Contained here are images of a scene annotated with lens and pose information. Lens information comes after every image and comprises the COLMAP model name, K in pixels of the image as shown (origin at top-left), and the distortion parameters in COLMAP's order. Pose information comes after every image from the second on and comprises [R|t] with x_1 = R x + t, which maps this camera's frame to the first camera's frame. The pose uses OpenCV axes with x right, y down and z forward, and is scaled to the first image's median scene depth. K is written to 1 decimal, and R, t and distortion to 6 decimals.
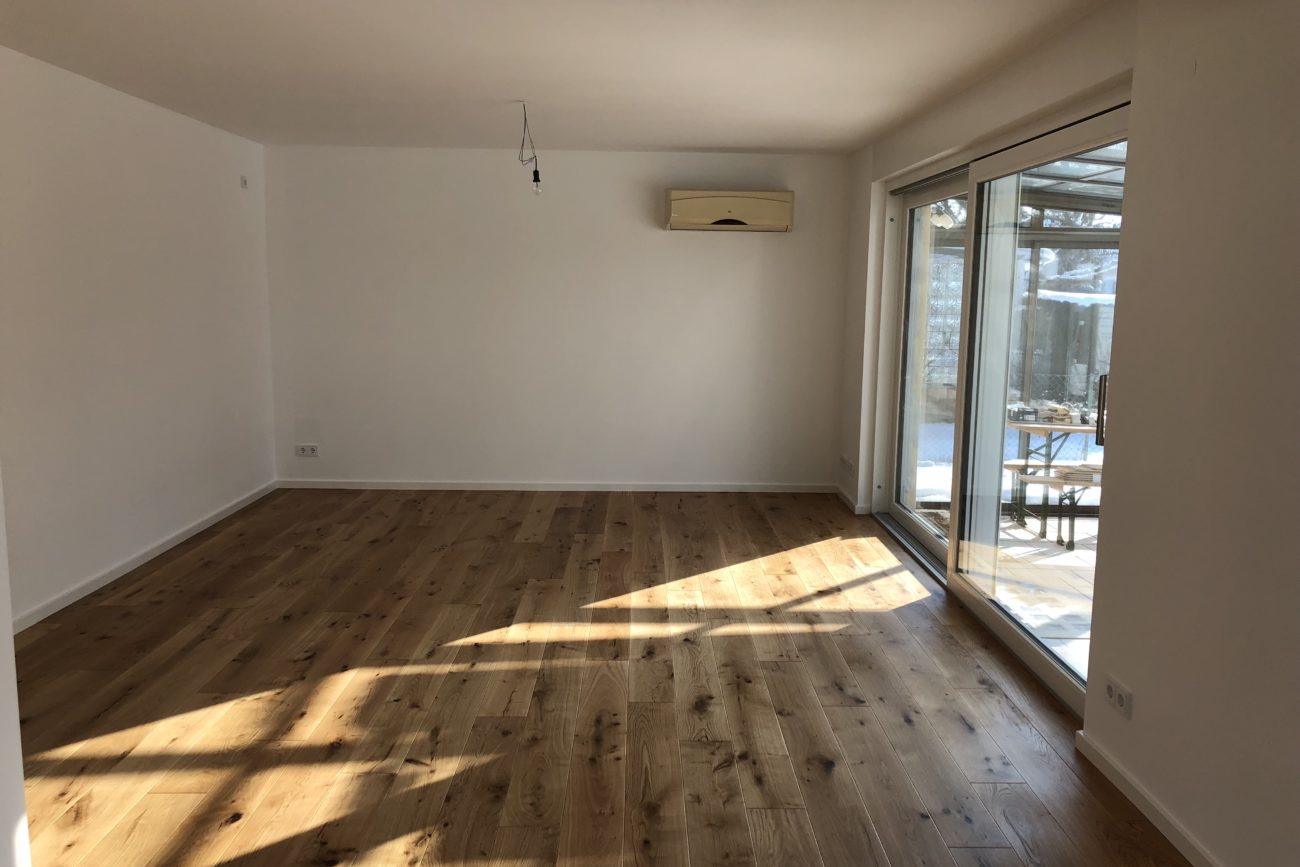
lens RADIAL K [[1061.9, 0, 650.0], [0, 1061.9, 433.5], [0, 0, 1]] dist [0.040159, -0.010103]
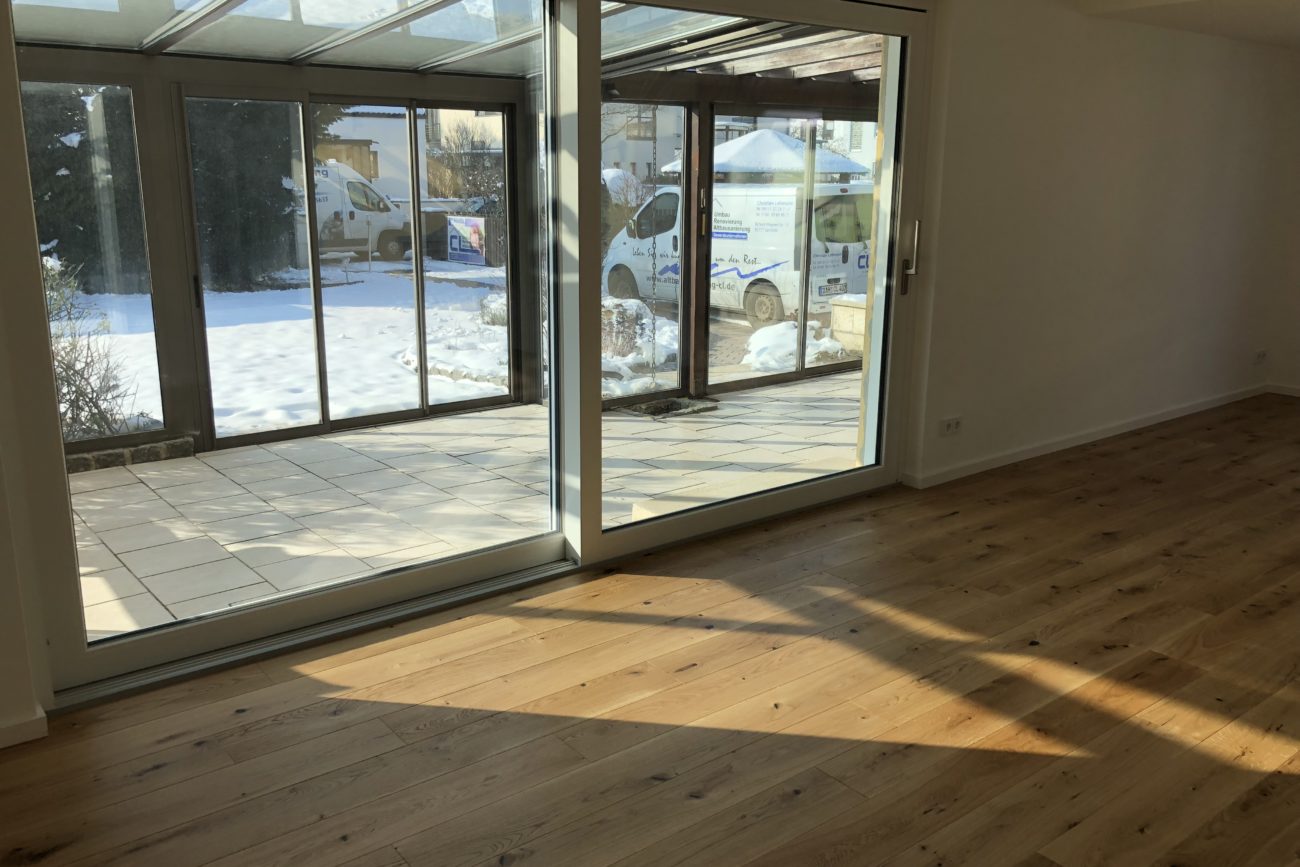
lens RADIAL K [[1061.9, 0, 650.0], [0, 1061.9, 433.5], [0, 0, 1]] dist [0.040159, -0.010103]
pose [[-0.617129, -0.216629, 0.756455, -0.346970], [0.083127, 0.938028, 0.336443, -0.225733], [-0.782459, 0.270511, -0.560876, 1.657169]]
